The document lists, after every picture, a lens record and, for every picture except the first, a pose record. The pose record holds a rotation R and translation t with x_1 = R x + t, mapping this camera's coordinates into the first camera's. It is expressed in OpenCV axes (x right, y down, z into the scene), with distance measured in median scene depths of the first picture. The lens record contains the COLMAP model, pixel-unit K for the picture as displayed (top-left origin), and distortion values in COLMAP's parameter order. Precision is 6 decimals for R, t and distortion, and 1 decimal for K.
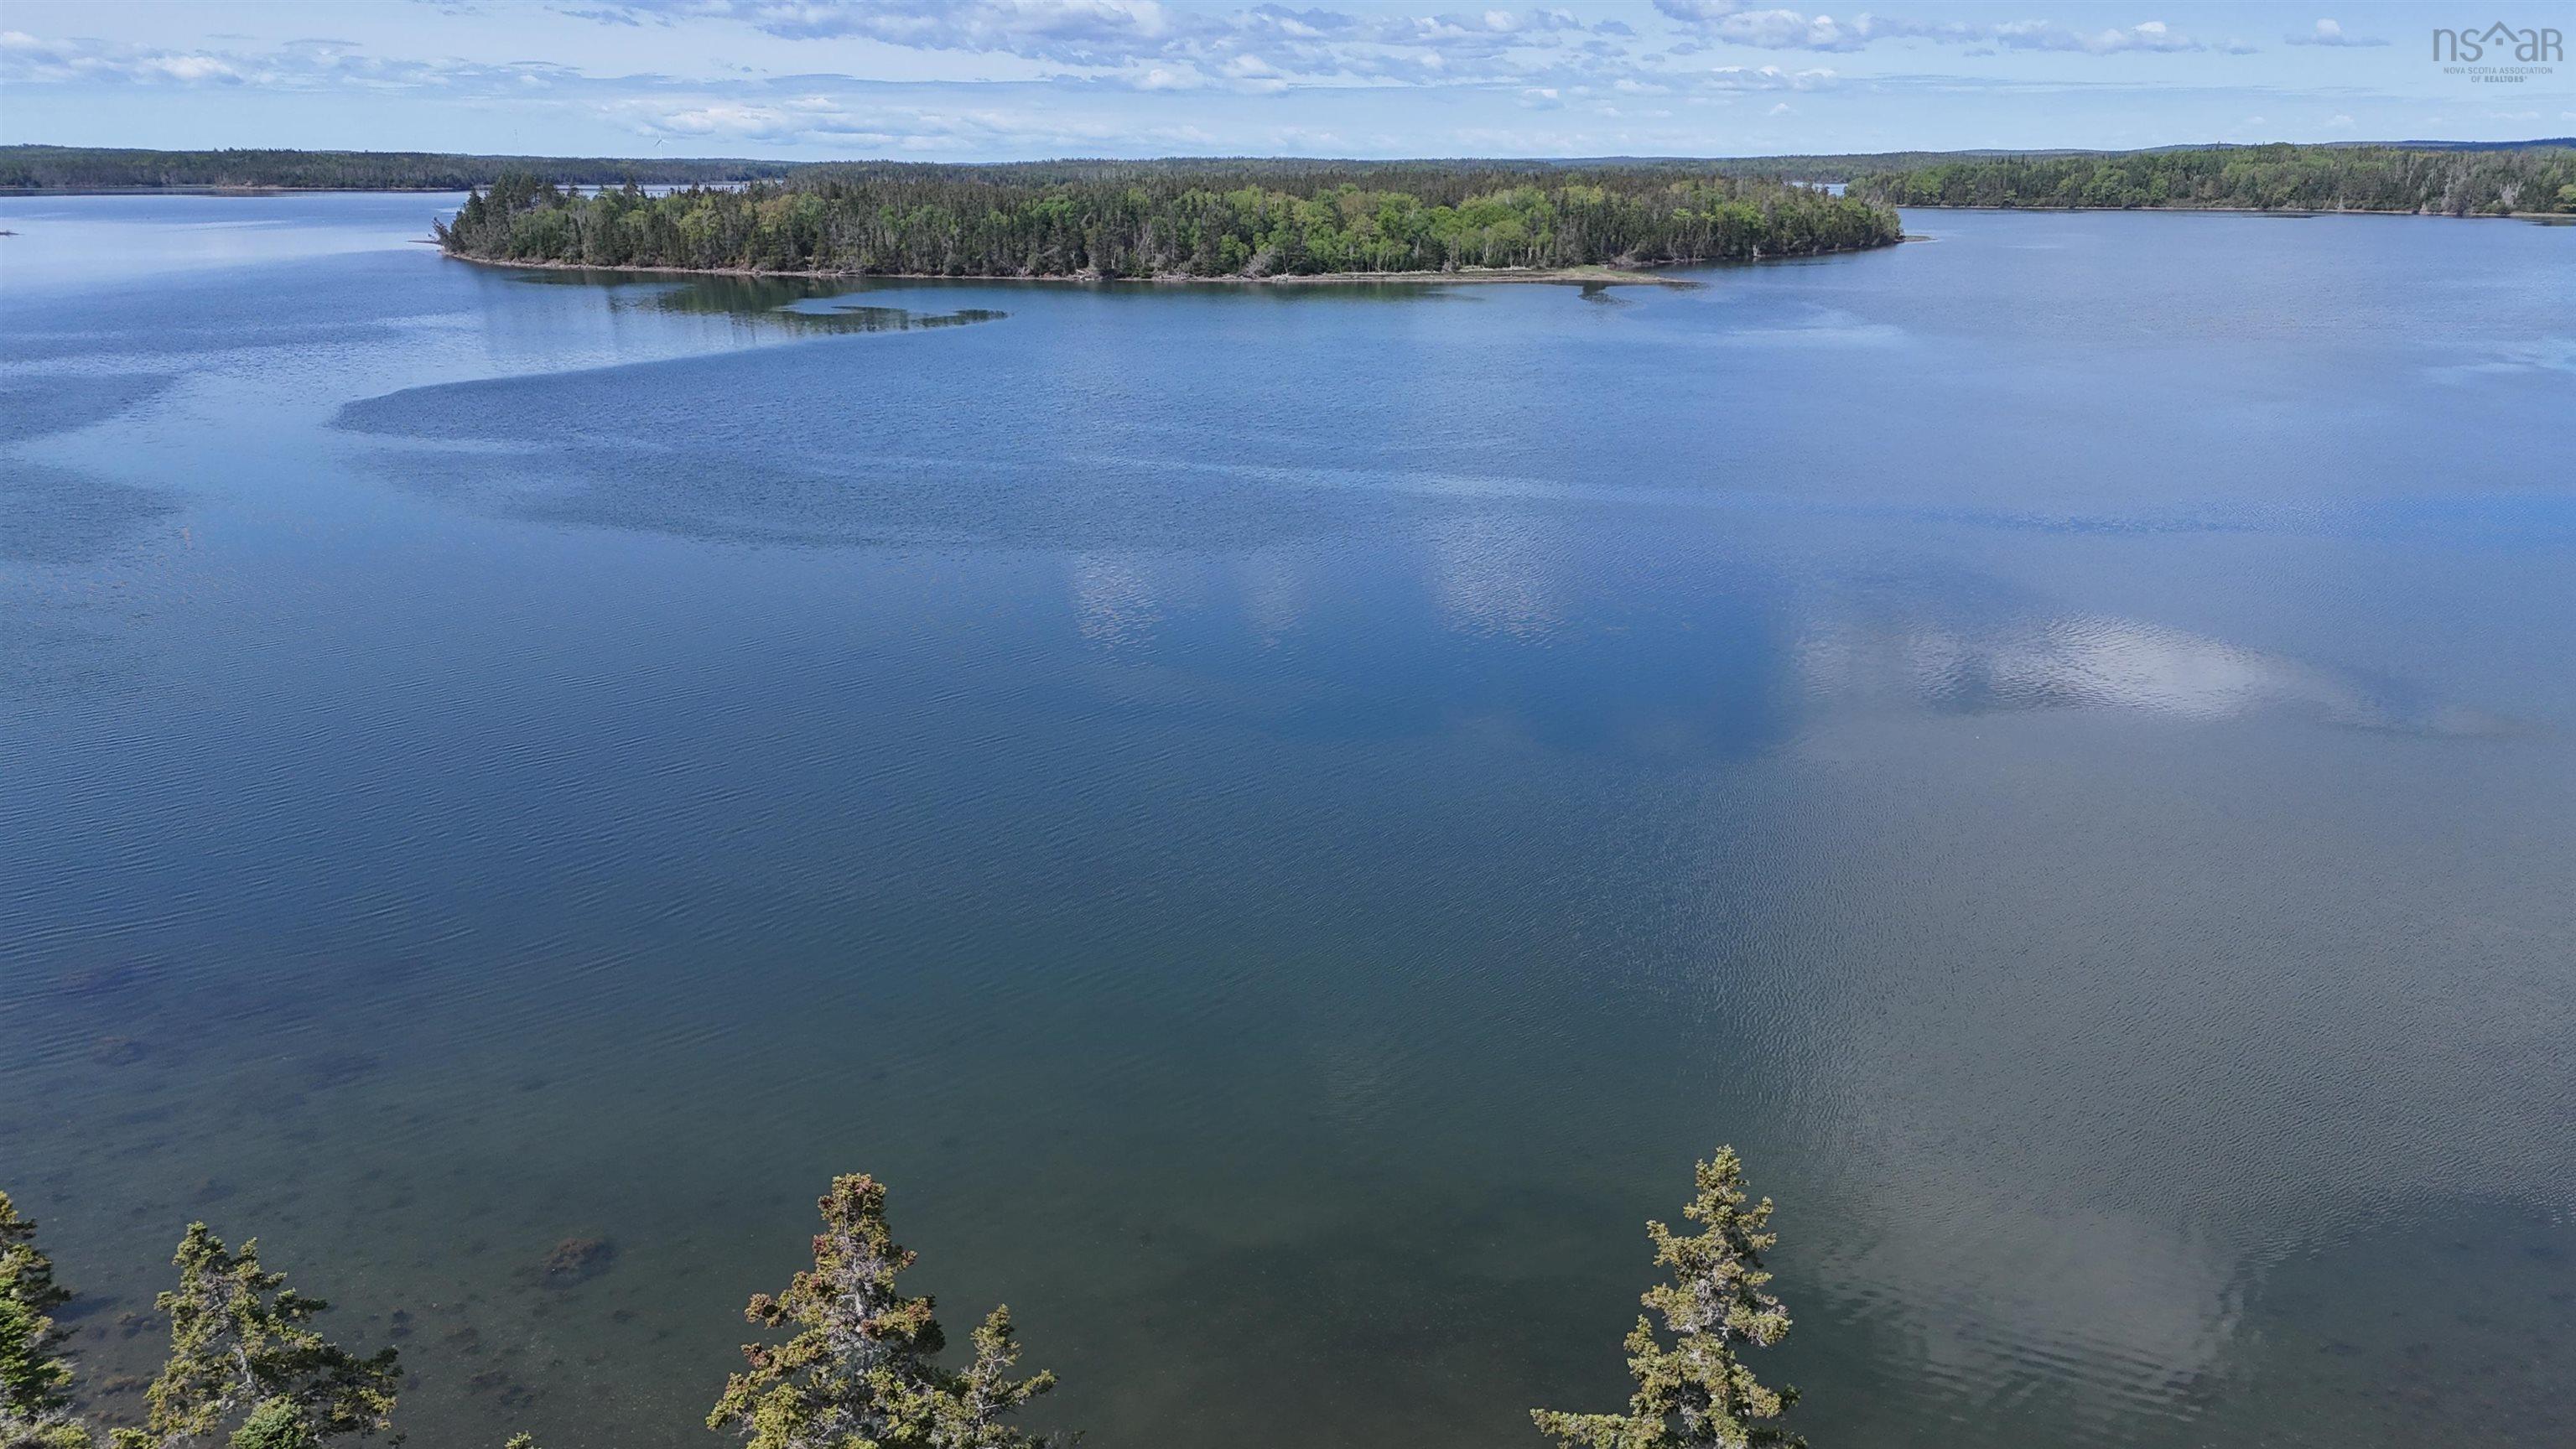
lens RADIAL K [[1901.5, 0, 1298.9], [0, 1901.5, 722.9], [0, 0, 1]] dist [0.080809, -0.085788]
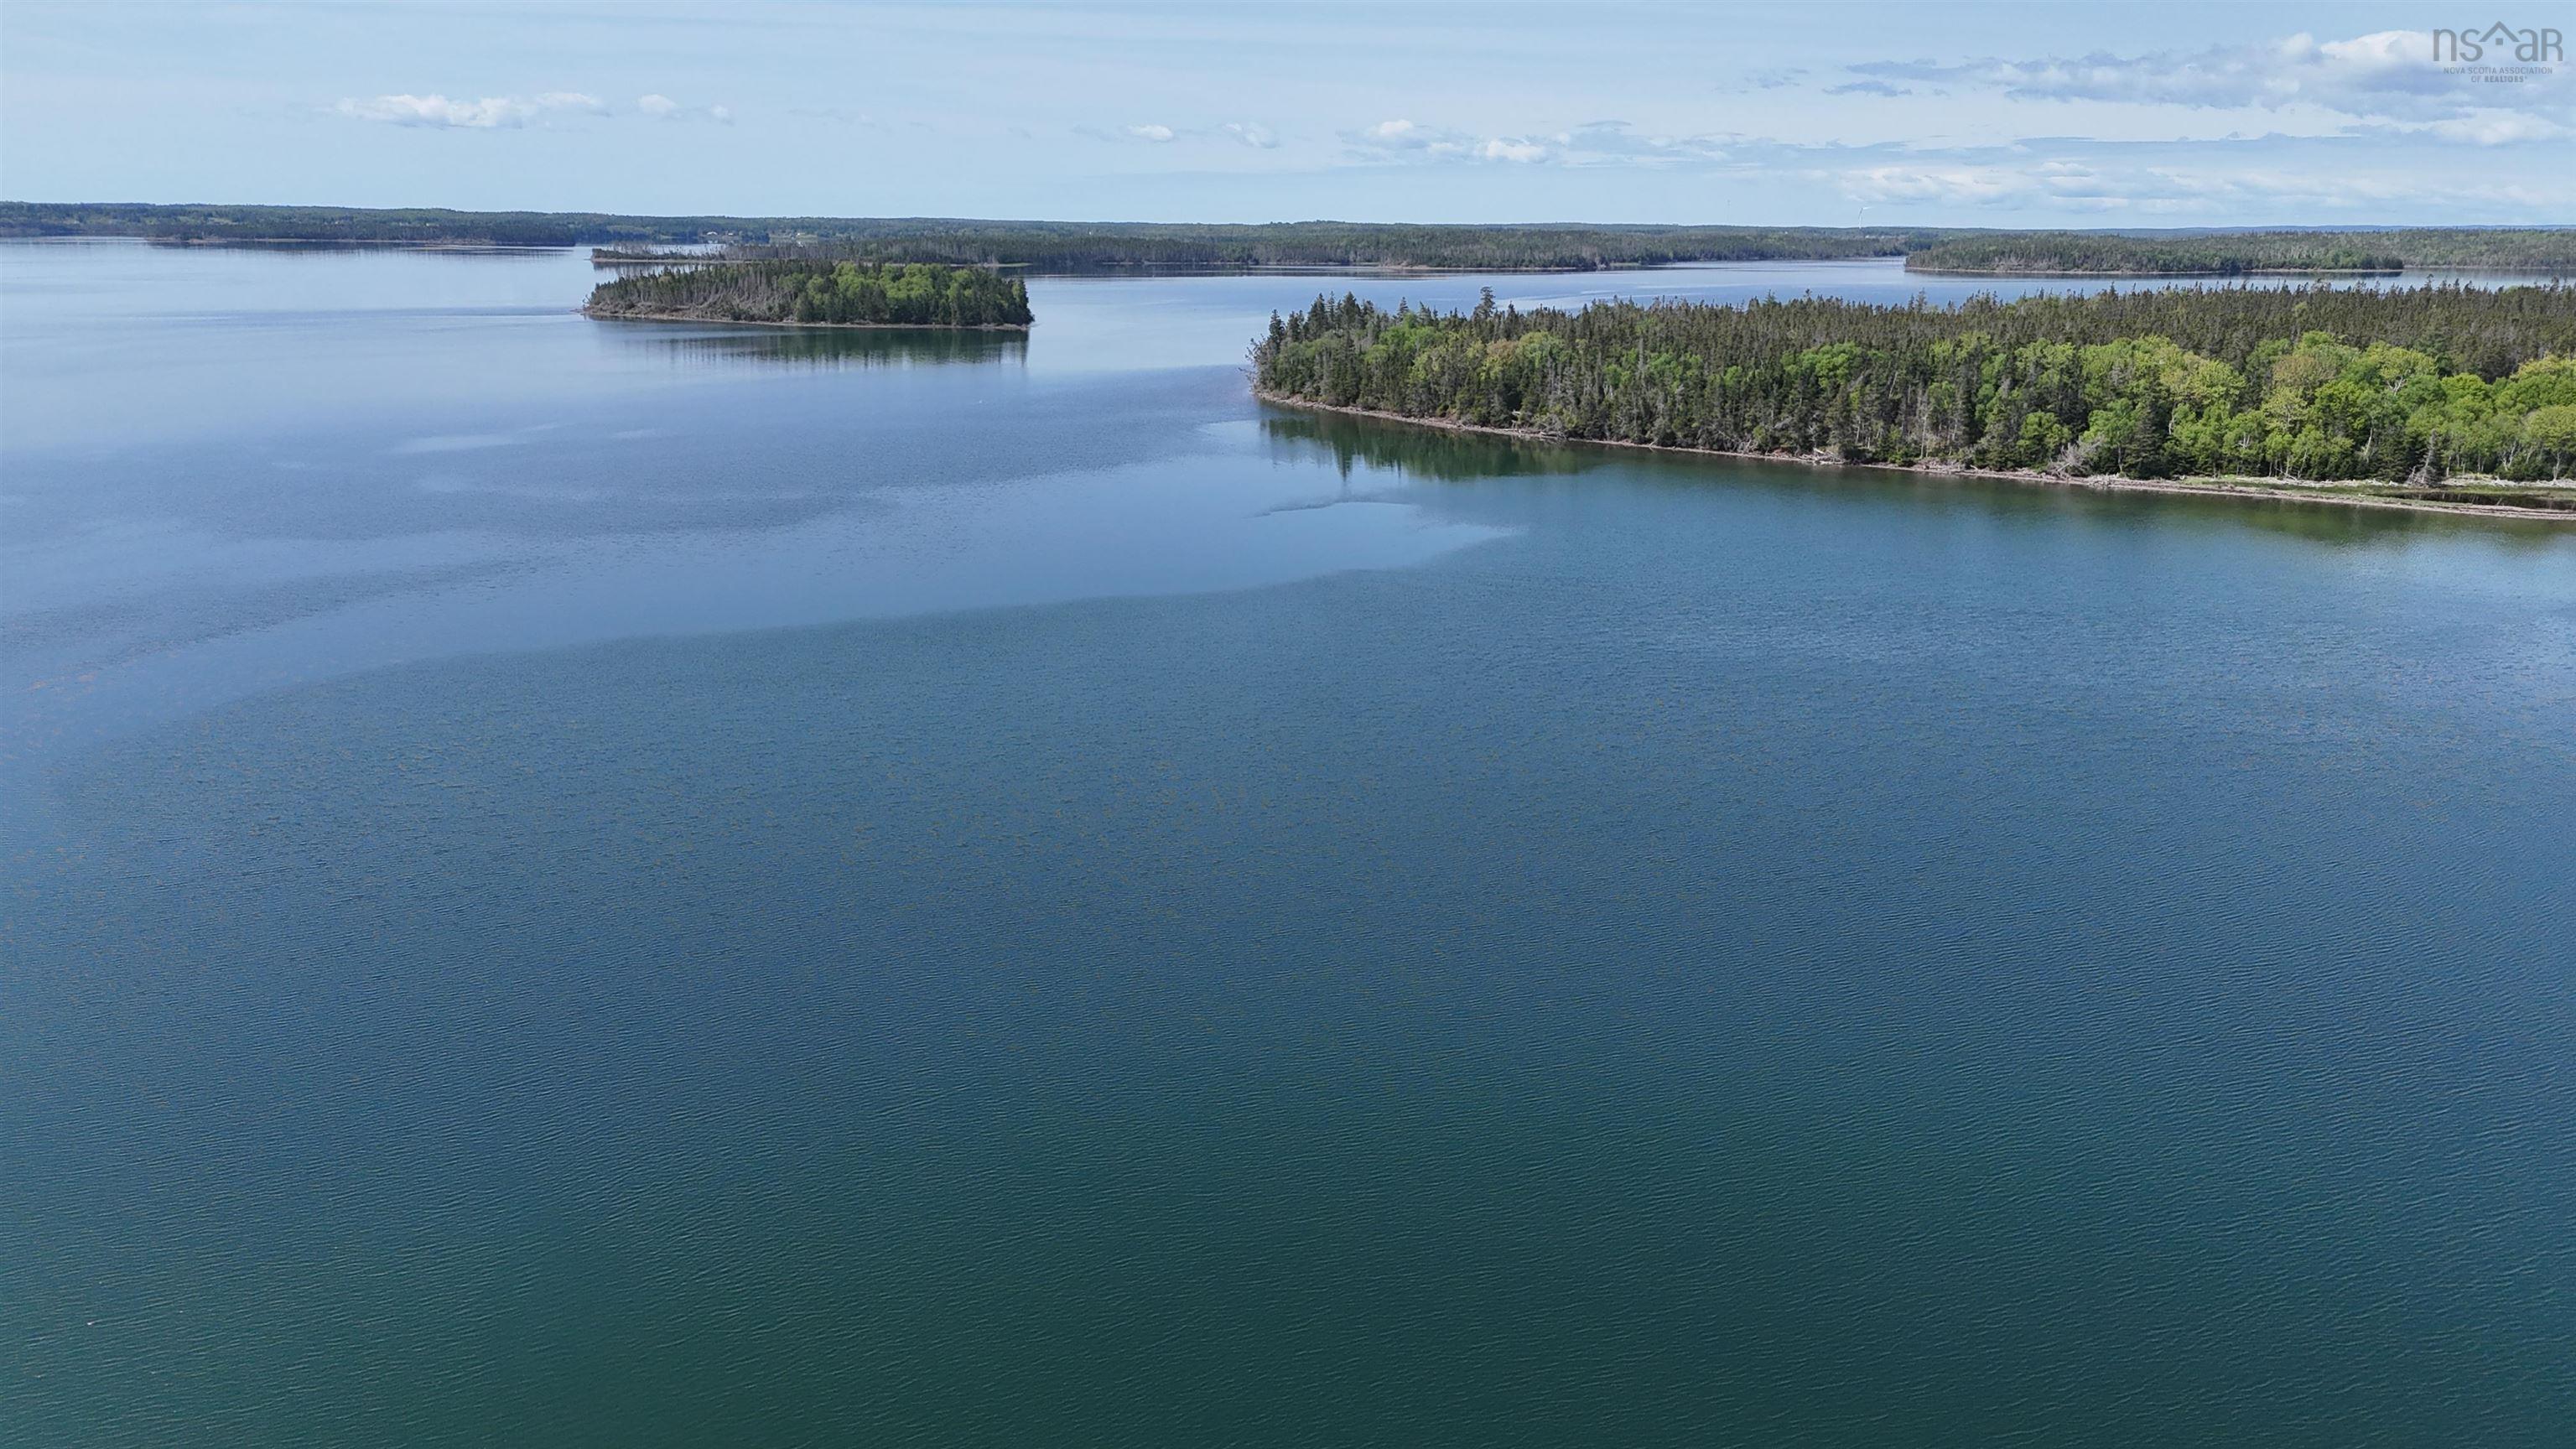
lens RADIAL K [[1901.5, 0, 1298.9], [0, 1901.5, 739.1], [0, 0, 1]] dist [0.080809, -0.085788]
pose [[0.825755, 0.151820, -0.543213, 0.133479], [-0.164440, 0.986054, 0.025618, -0.109080], [0.539526, 0.068171, 0.839204, 0.270602]]
